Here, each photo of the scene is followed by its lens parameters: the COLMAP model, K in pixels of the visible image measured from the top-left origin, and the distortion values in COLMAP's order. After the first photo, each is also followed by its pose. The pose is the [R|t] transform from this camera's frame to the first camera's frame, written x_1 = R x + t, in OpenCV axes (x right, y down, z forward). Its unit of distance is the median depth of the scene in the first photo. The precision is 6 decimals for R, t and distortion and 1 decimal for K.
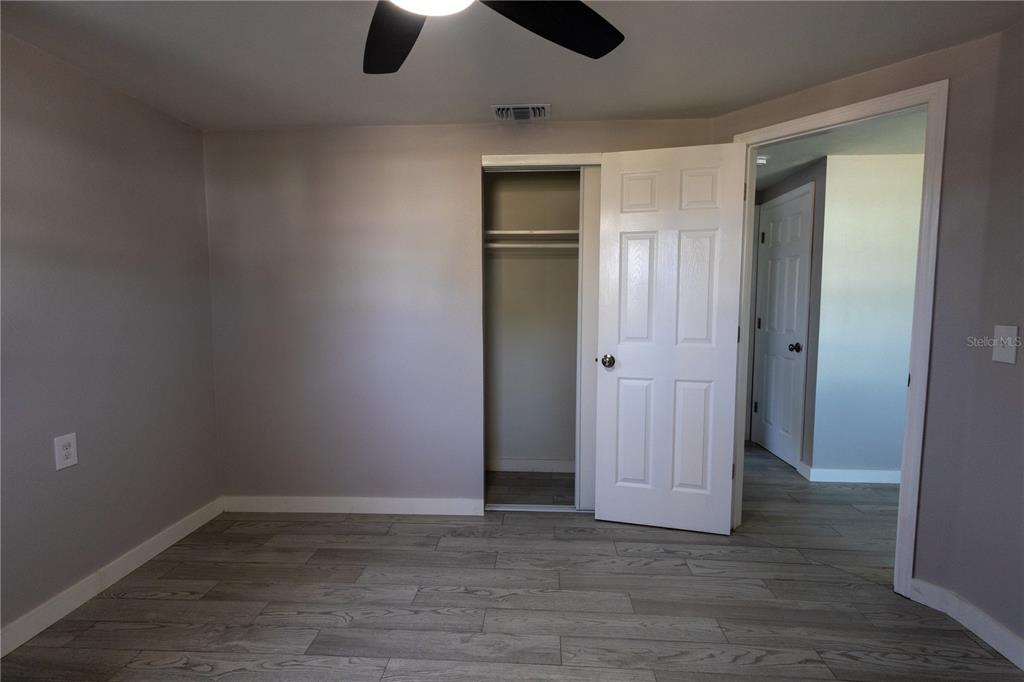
lens RADIAL K [[474.2, 0, 515.8], [0, 474.2, 337.9], [0, 0, 1]] dist [0.004480, 0.000013]
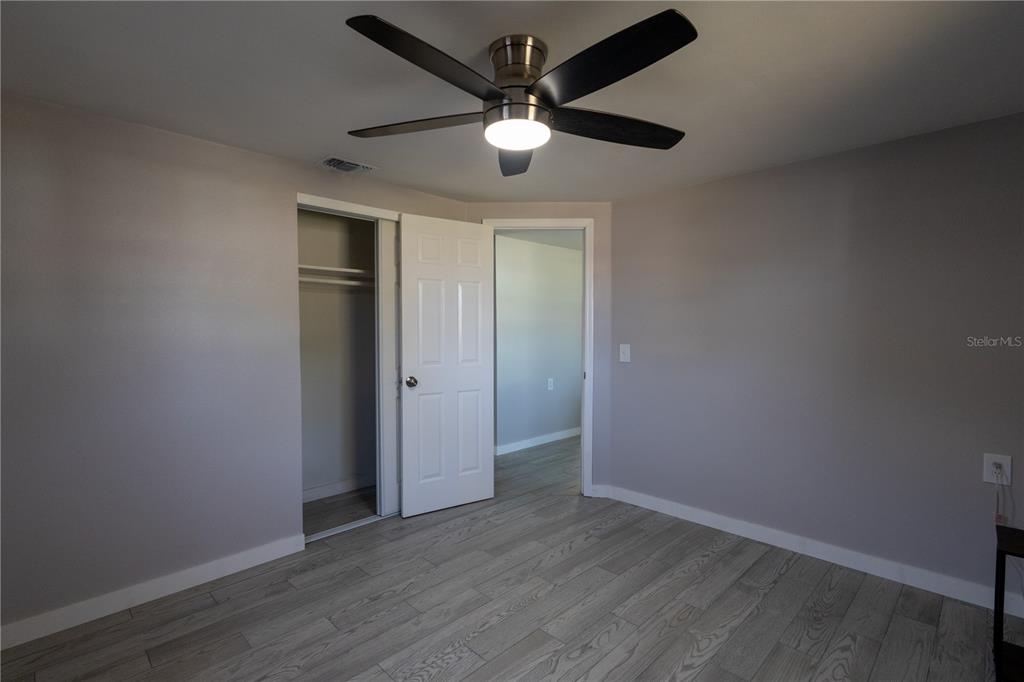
lens RADIAL K [[474.2, 0, 493.2], [0, 474.2, 334.0], [0, 0, 1]] dist [0.004480, 0.000013]
pose [[0.678436, -0.008871, 0.734606, -0.712717], [0.055581, 0.997681, -0.039283, -0.017632], [-0.732554, 0.067481, 0.677356, 0.014402]]
